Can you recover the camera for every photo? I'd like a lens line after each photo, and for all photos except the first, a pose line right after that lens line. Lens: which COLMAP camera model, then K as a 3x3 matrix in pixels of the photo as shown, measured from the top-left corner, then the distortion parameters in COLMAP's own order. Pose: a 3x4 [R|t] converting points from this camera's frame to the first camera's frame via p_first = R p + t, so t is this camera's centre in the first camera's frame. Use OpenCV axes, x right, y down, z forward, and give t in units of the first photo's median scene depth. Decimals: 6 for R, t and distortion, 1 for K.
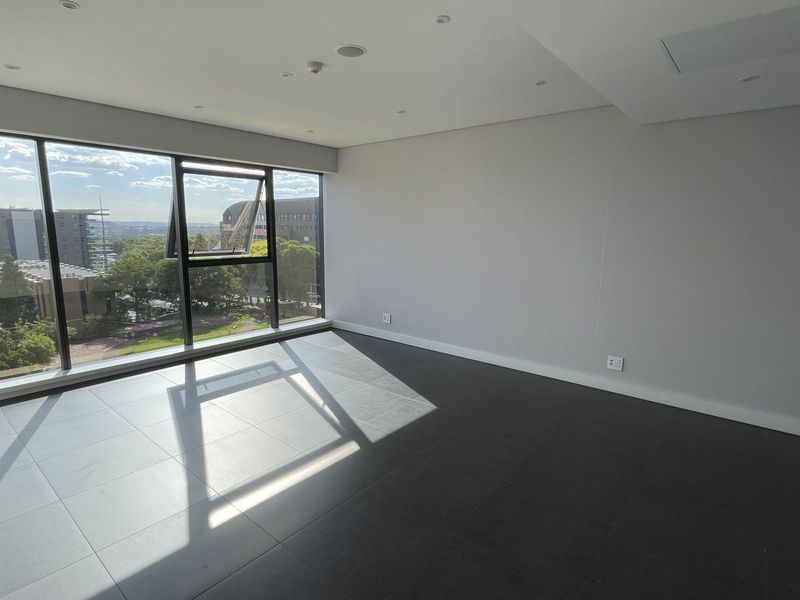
lens RADIAL K [[430.2, 0, 400.0], [0, 430.2, 300.0], [0, 0, 1]] dist [0.014419, -0.000307]
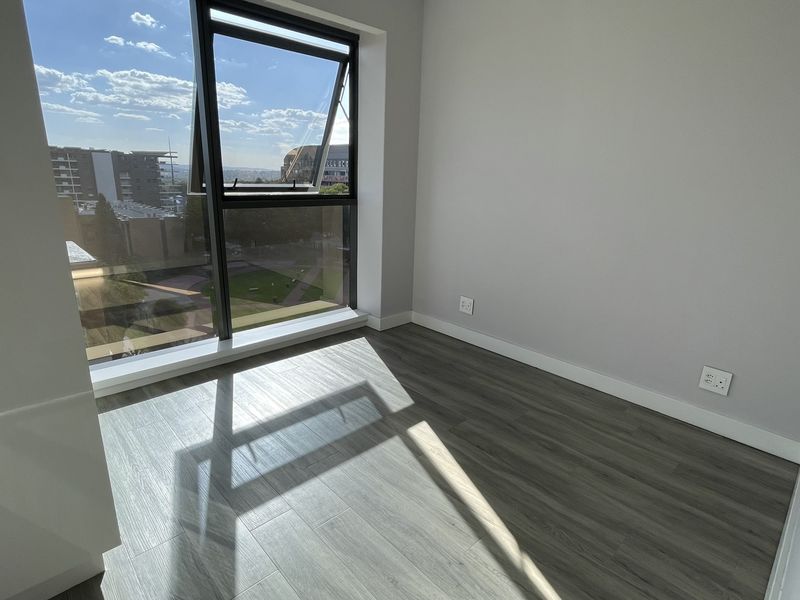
lens RADIAL K [[435.8, 0, 400.0], [0, 435.8, 300.0], [0, 0, 1]] dist [0.000577, 0.000013]
pose [[0.993560, 0.052019, -0.100658, -0.191558], [-0.040643, 0.992884, 0.111938, -0.029387], [0.105764, -0.107126, 0.988604, 0.438642]]
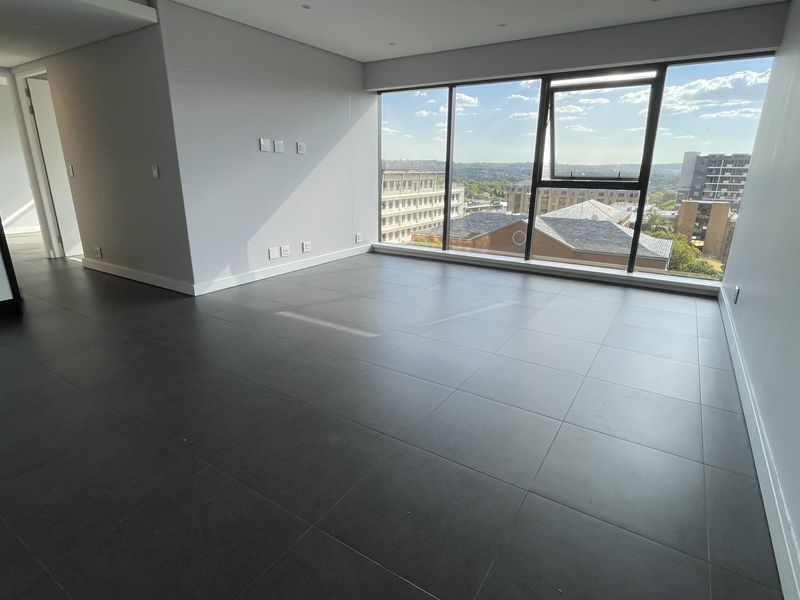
lens RADIAL K [[435.8, 0, 400.0], [0, 435.8, 300.0], [0, 0, 1]] dist [0.000577, 0.000013]
pose [[0.132836, 0.281071, -0.950449, 0.562572], [-0.178417, 0.950064, 0.256021, -0.025782], [0.974947, 0.135568, 0.176350, 0.525151]]
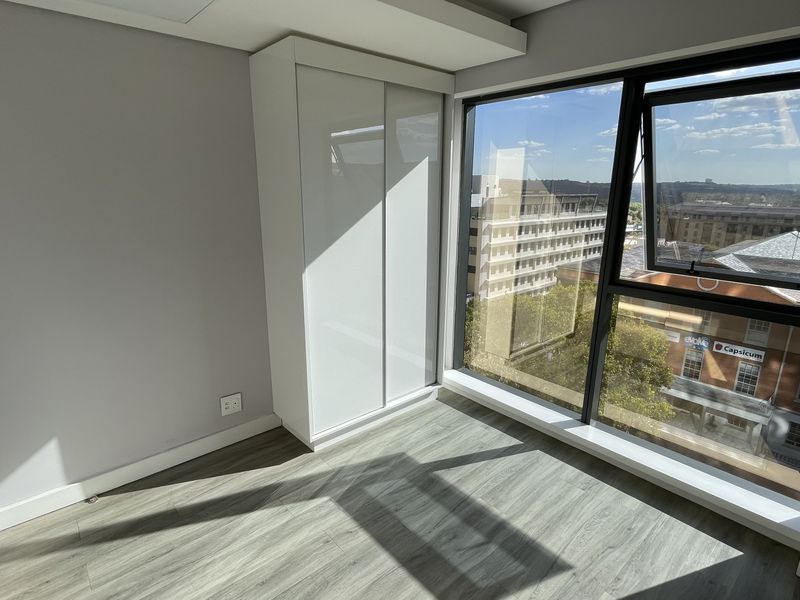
lens RADIAL K [[391.2, 0, 400.0], [0, 391.2, 300.0], [0, 0, 1]] dist [-0.035228, -0.000279]
pose [[-0.154809, 0.265772, -0.951525, 0.002435], [-0.163267, 0.943011, 0.289957, -0.166339], [0.974360, 0.200241, -0.102594, 0.804648]]
